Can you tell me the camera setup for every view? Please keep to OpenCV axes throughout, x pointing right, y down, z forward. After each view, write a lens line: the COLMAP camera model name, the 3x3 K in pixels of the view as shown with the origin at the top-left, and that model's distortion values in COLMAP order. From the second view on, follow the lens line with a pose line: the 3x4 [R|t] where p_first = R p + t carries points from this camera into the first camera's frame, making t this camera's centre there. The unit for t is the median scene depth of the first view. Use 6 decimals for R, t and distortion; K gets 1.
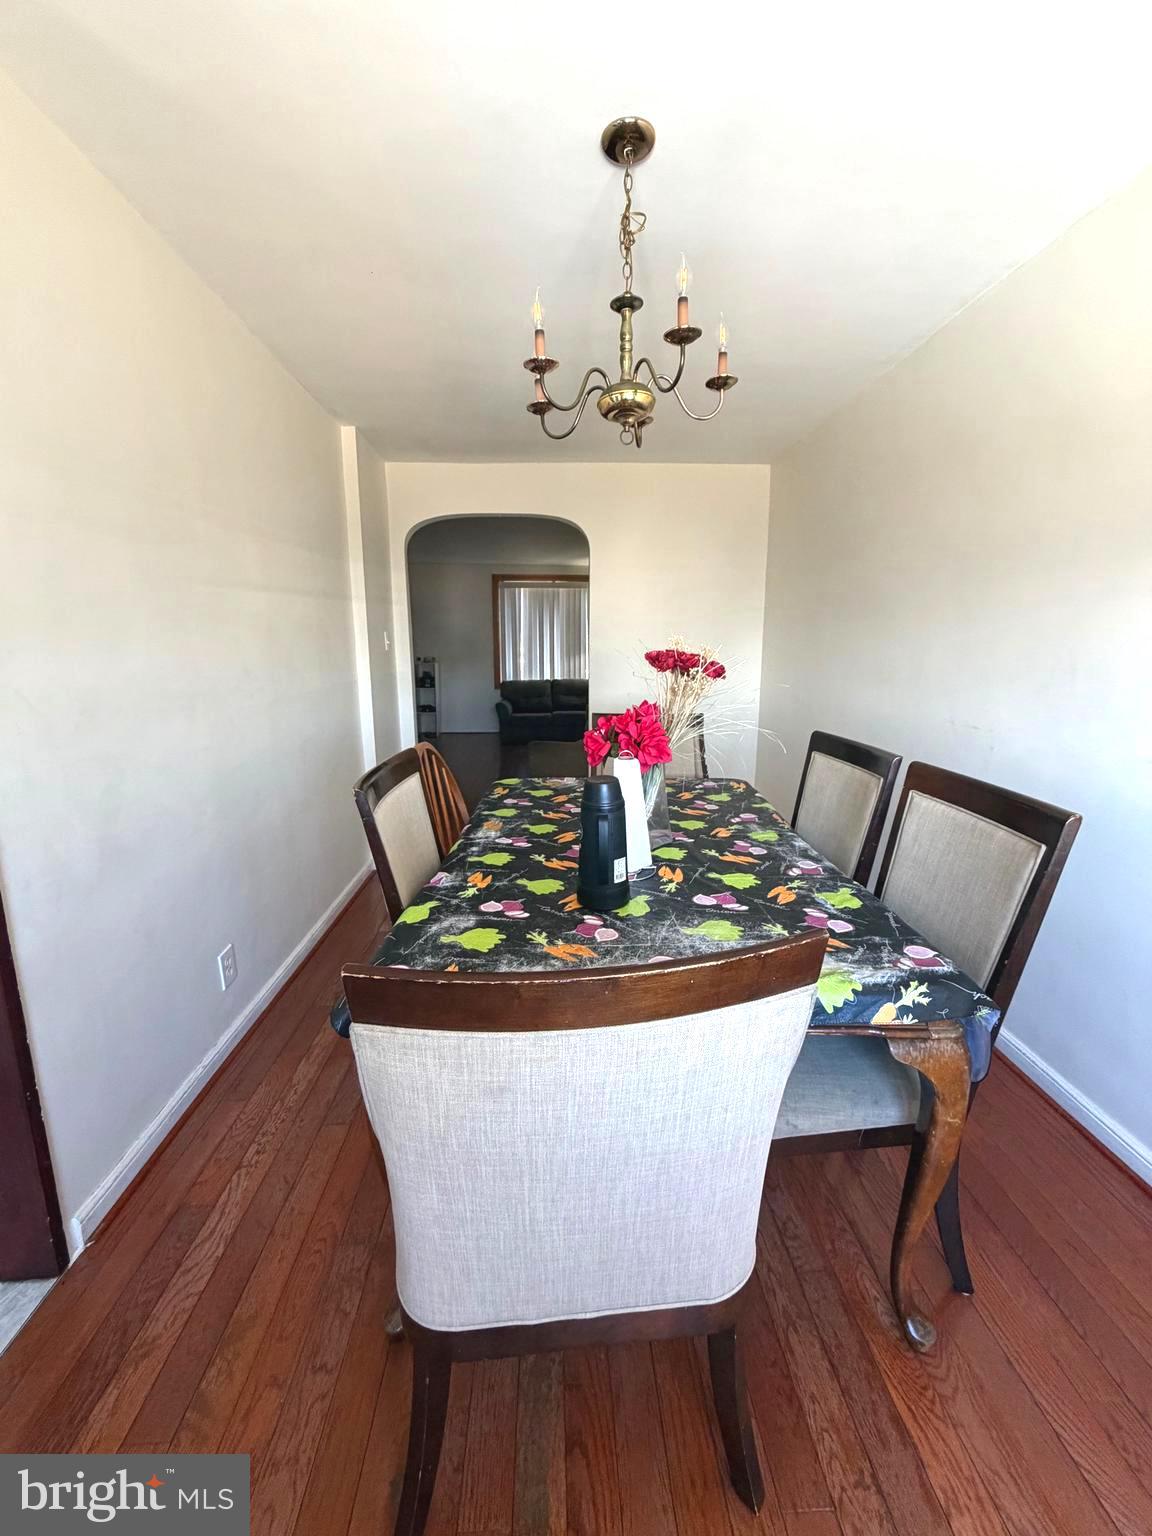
lens RADIAL K [[611.5, 0, 573.6], [0, 611.5, 759.9], [0, 0, 1]] dist [0.000775, -0.000011]
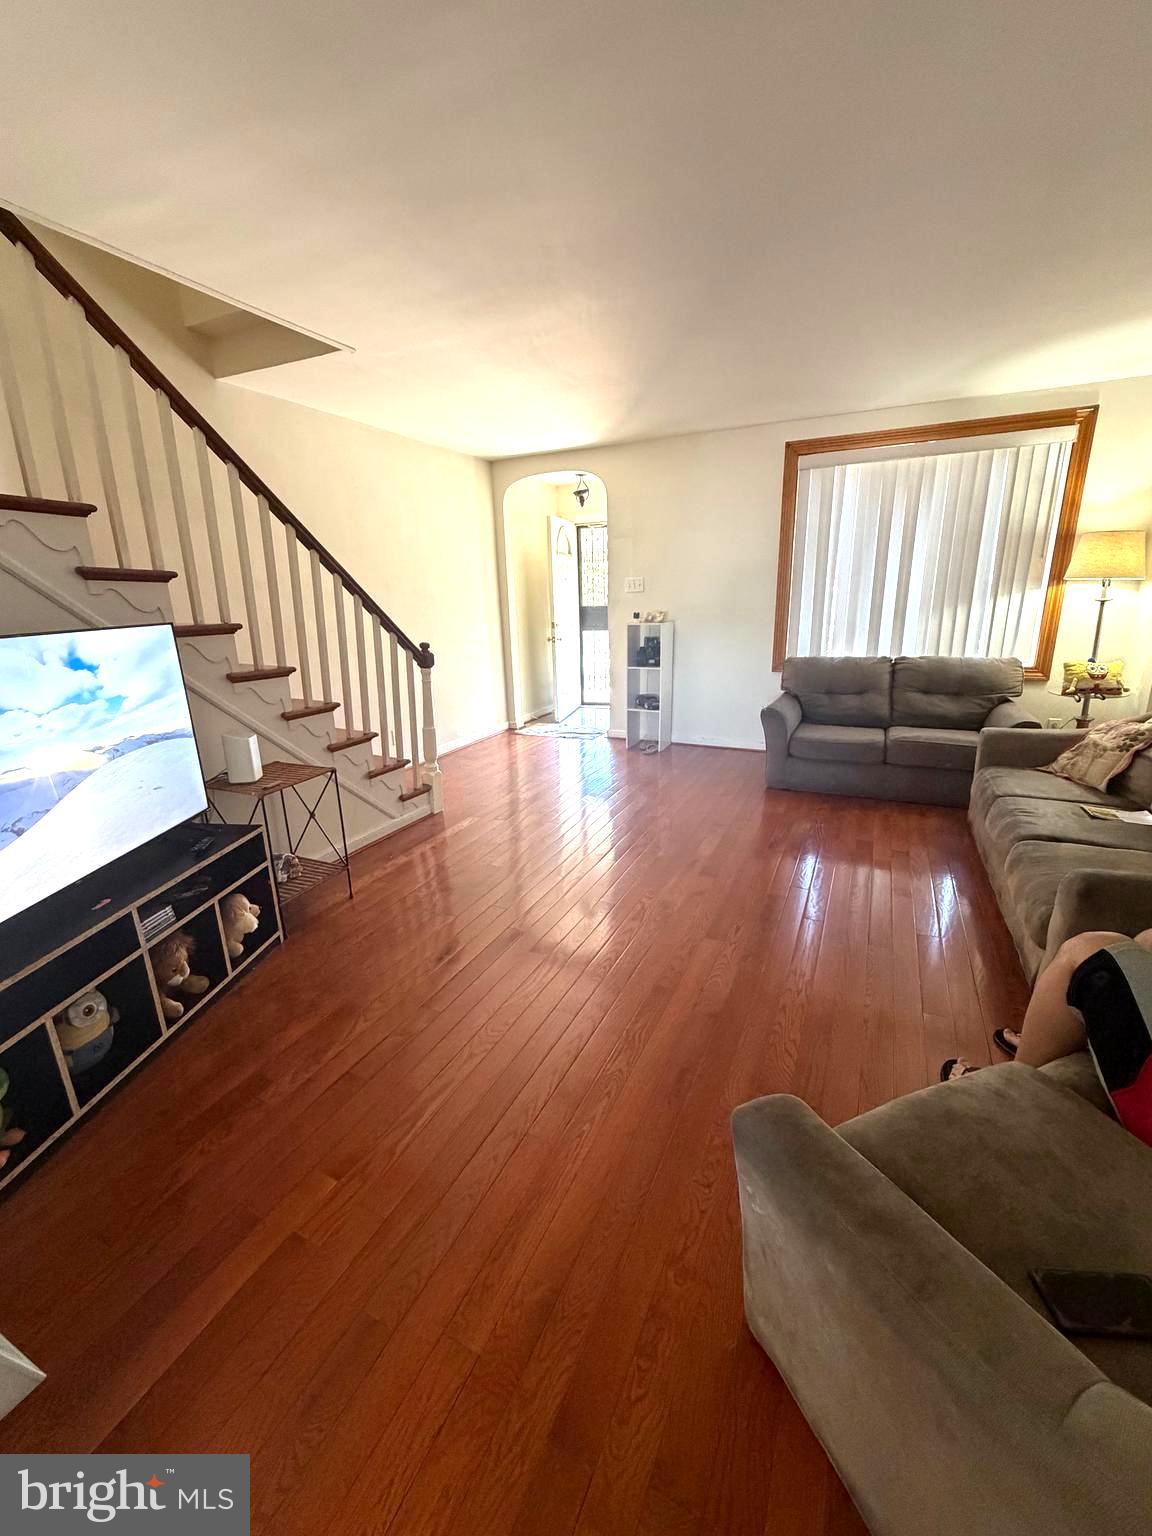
lens RADIAL K [[611.5, 0, 573.6], [0, 611.5, 759.9], [0, 0, 1]] dist [0.000775, -0.000011]
pose [[0.875991, 0.115615, -0.468267, -0.022385], [-0.070793, 0.991151, 0.112282, -0.089448], [0.477105, -0.065208, 0.876424, 0.455014]]
